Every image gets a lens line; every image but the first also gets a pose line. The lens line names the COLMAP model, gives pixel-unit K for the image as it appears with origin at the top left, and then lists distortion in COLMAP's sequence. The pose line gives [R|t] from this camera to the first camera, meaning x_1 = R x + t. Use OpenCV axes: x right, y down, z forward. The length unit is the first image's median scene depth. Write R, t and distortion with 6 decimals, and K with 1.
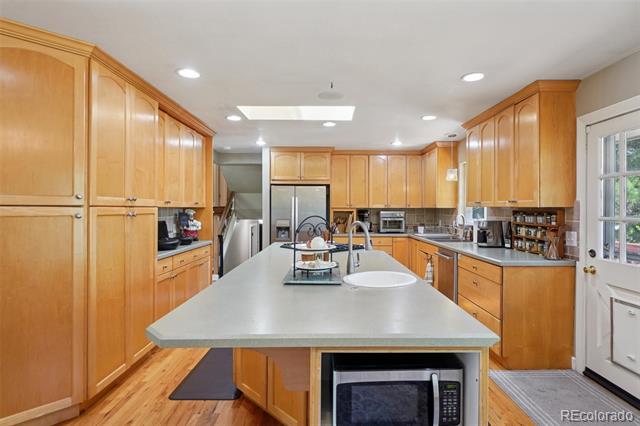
lens RADIAL K [[341.0, 0, 330.6], [0, 341.0, 208.9], [0, 0, 1]] dist [-0.002512, -0.001434]
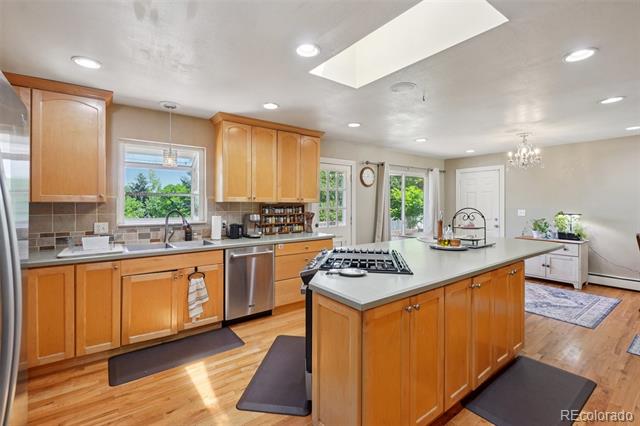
lens RADIAL K [[281.2, 0, 314.7], [0, 281.2, 204.9], [0, 0, 1]] dist [-0.001596, -0.001926]
pose [[-0.578261, -0.006285, 0.815828, -0.383605], [-0.001703, 0.999977, 0.006497, -0.002778], [-0.815850, 0.002368, -0.578259, 1.257573]]
